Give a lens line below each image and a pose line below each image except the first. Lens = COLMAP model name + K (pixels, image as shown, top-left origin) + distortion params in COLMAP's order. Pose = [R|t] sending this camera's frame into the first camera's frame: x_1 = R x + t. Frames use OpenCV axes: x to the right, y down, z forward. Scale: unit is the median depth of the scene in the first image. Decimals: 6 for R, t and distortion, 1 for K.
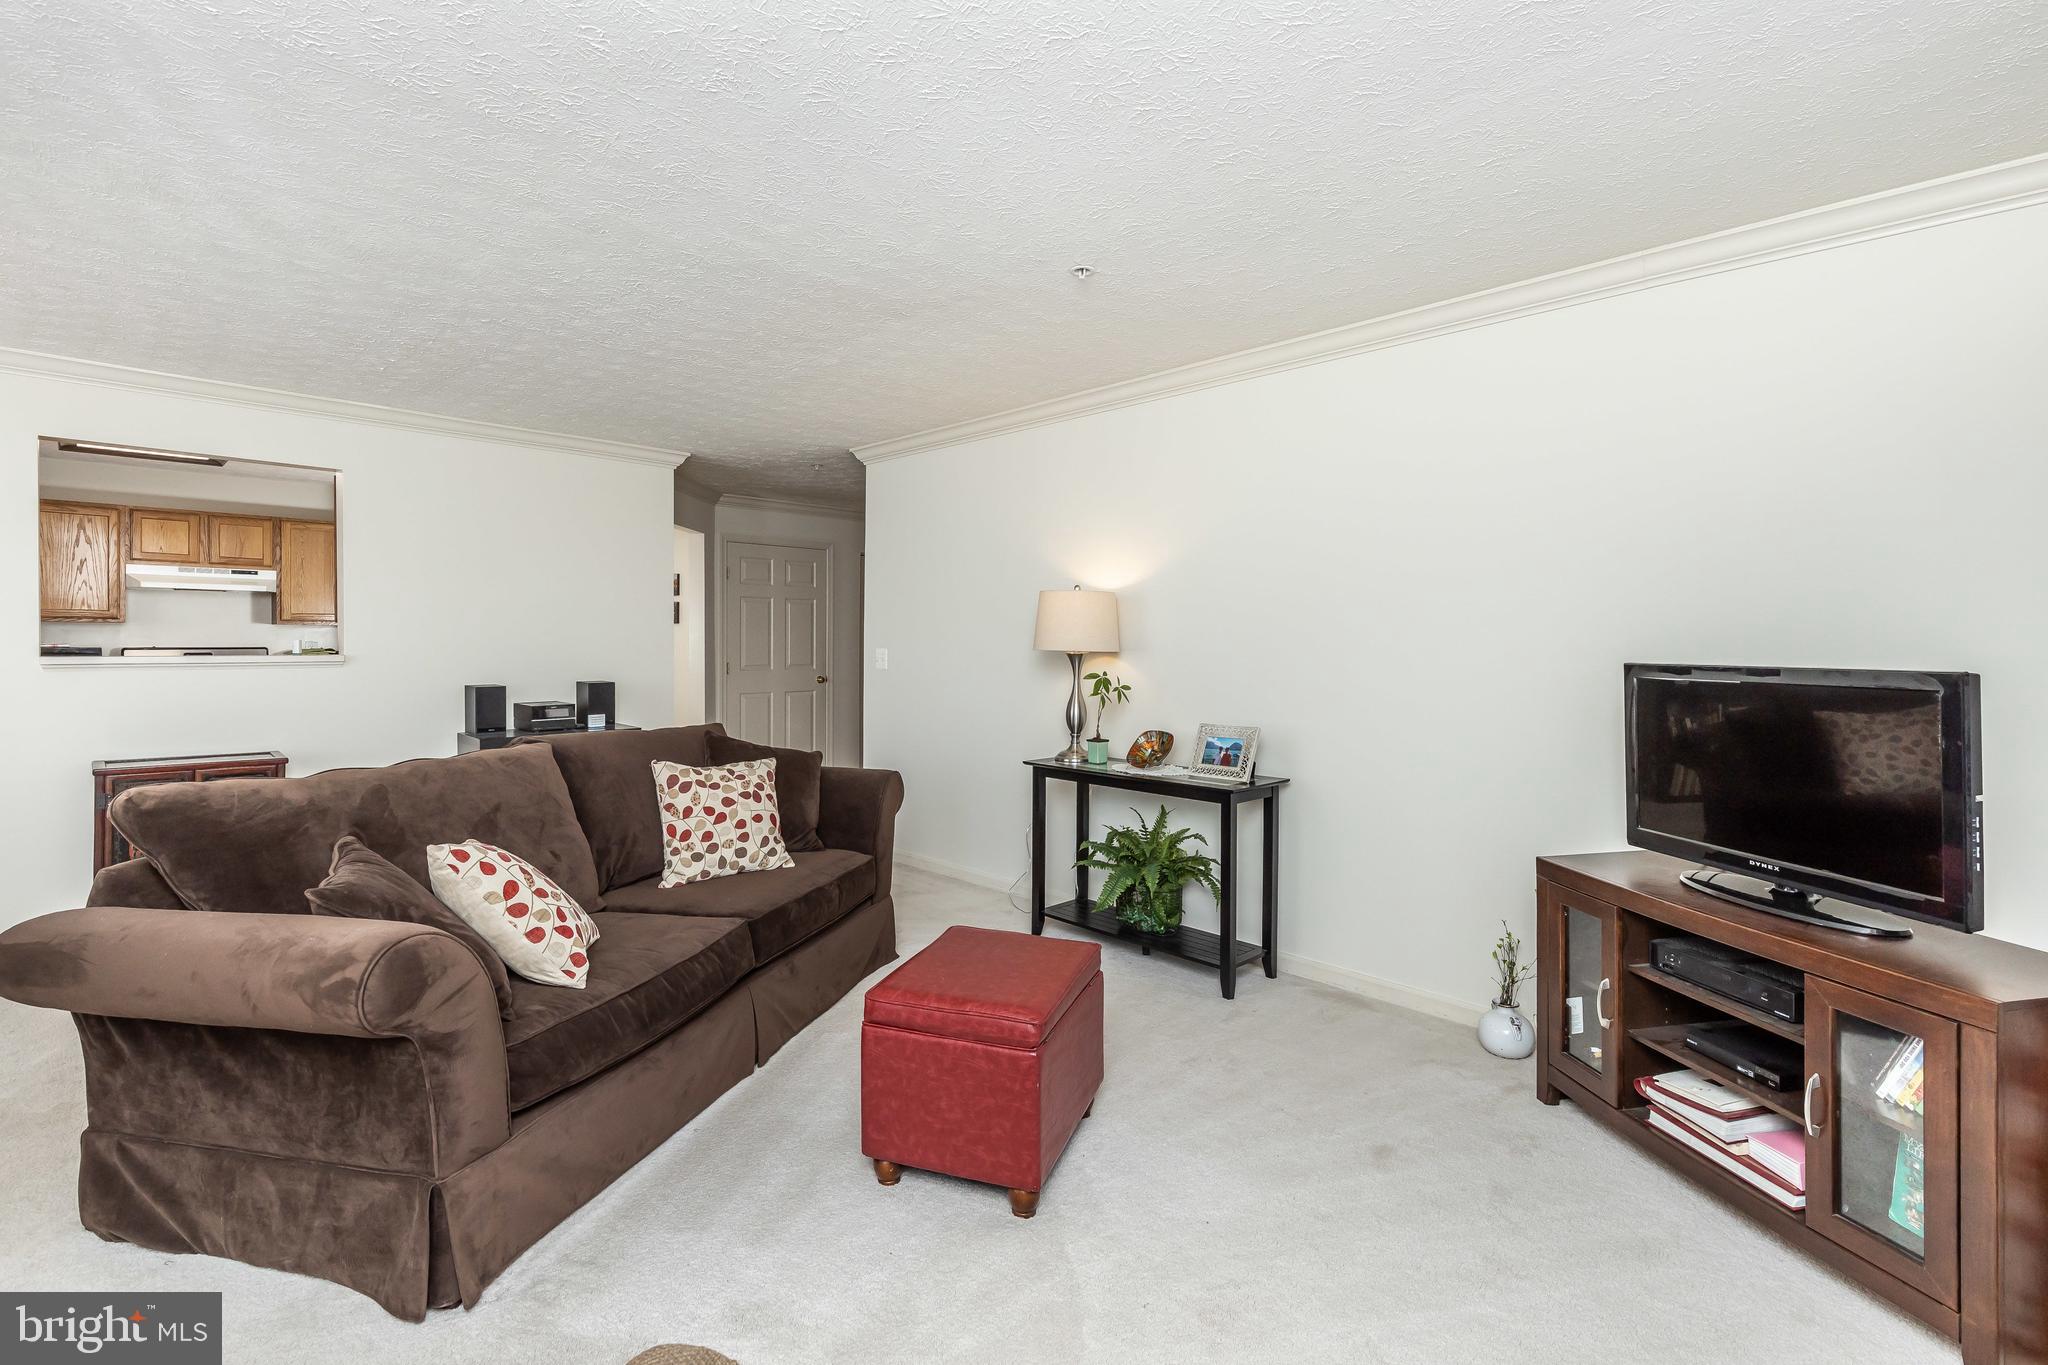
lens RADIAL K [[927.3, 0, 1025.5], [0, 927.3, 652.9], [0, 0, 1]] dist [0.000147, 0.000091]
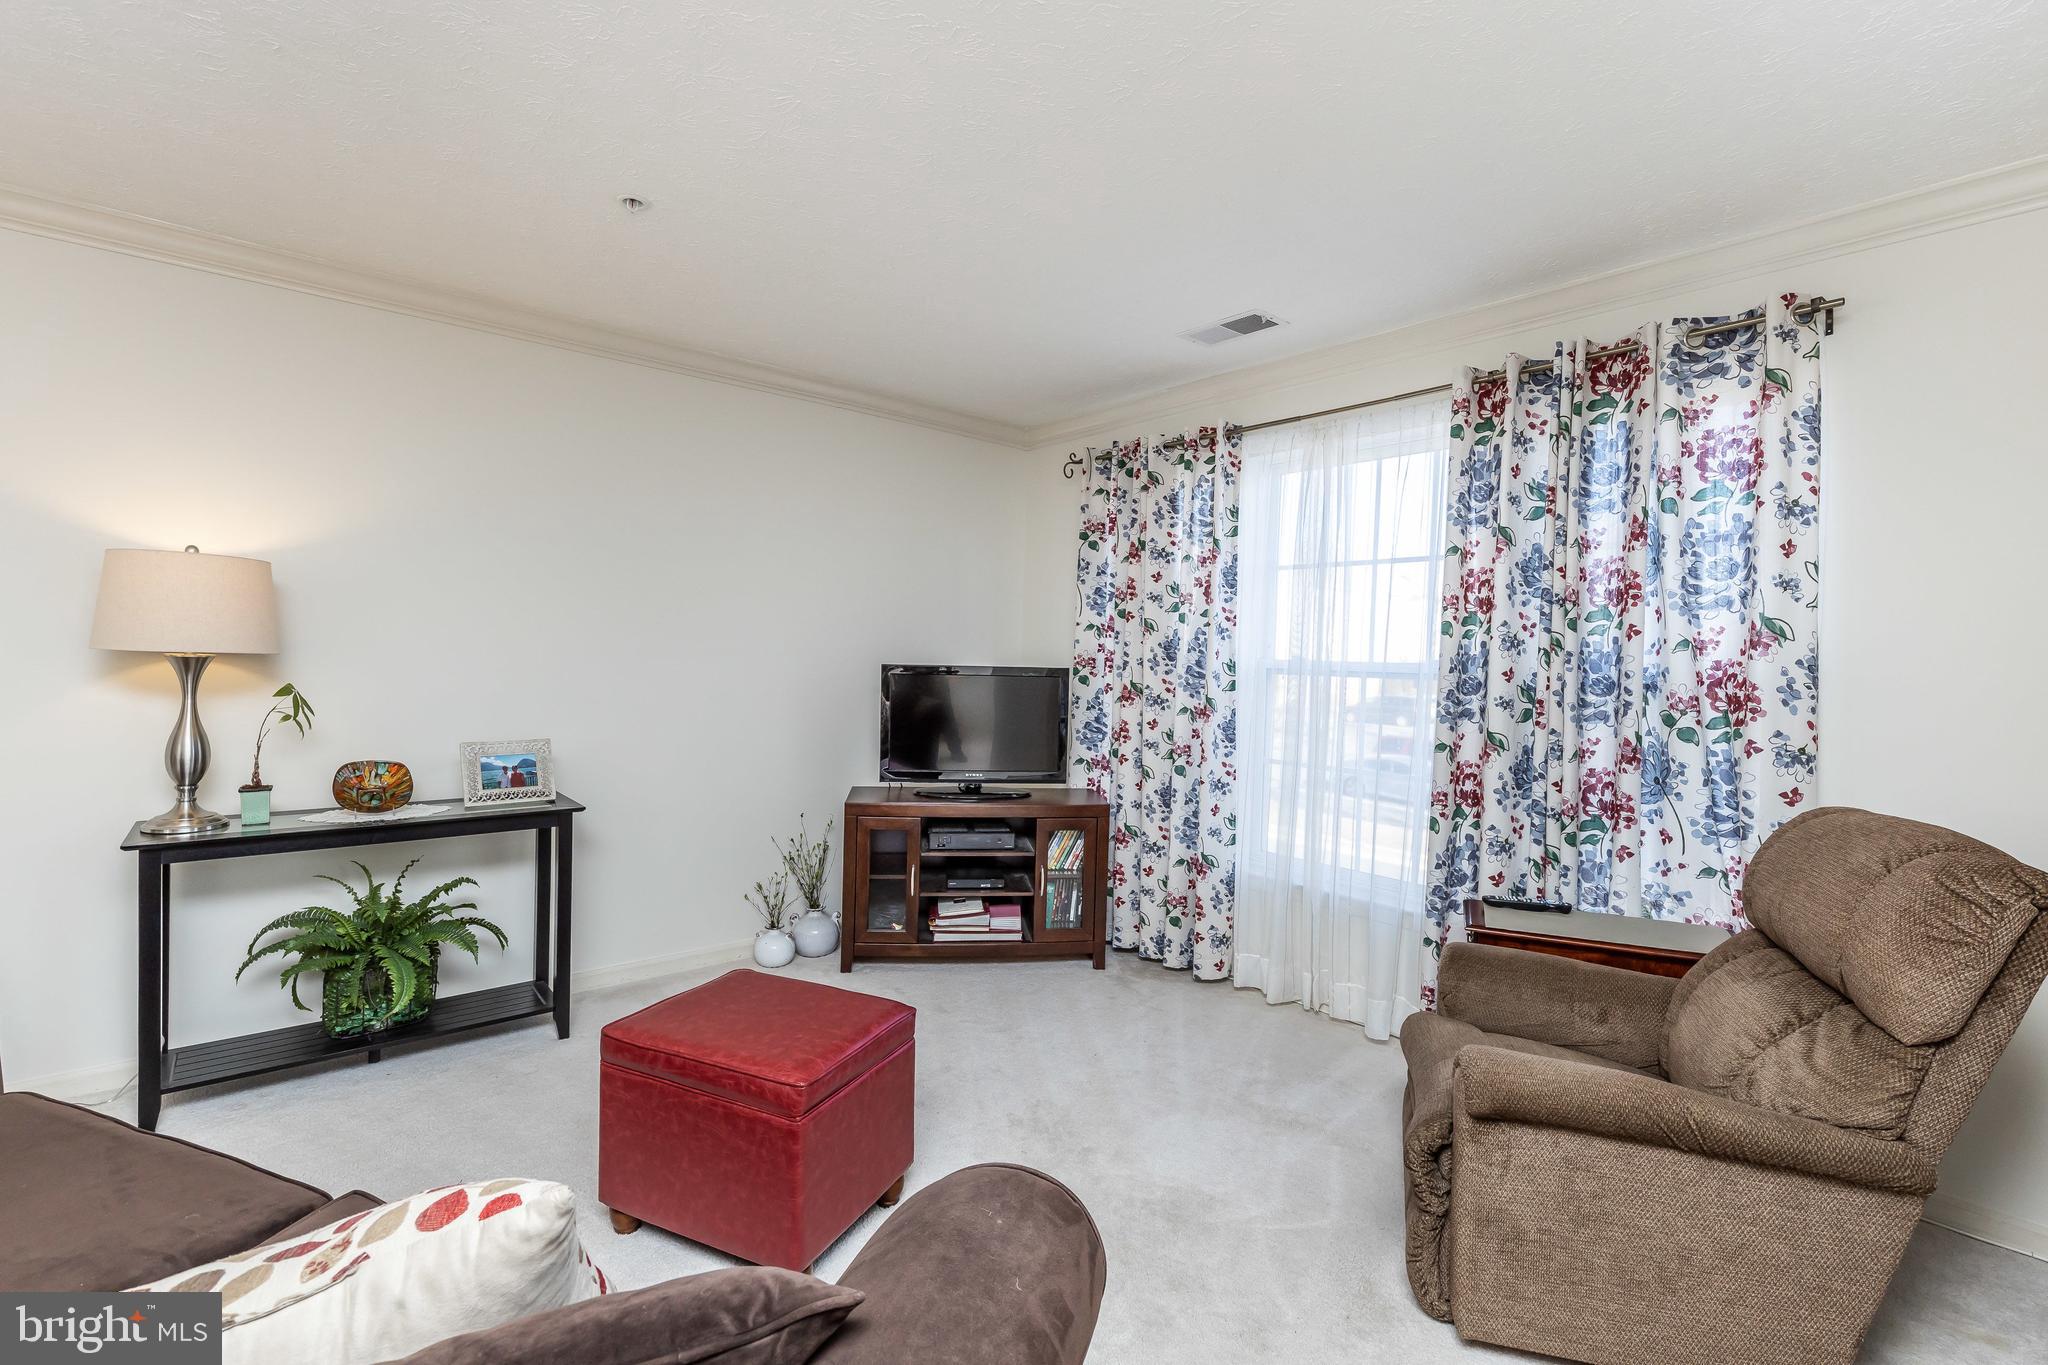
lens RADIAL K [[927.3, 0, 1025.5], [0, 927.3, 652.9], [0, 0, 1]] dist [0.000147, 0.000091]
pose [[0.049950, -0.015341, 0.998634, -0.612918], [-0.028492, 0.999453, 0.016779, -0.030954], [-0.998345, -0.029291, 0.049485, 0.477571]]
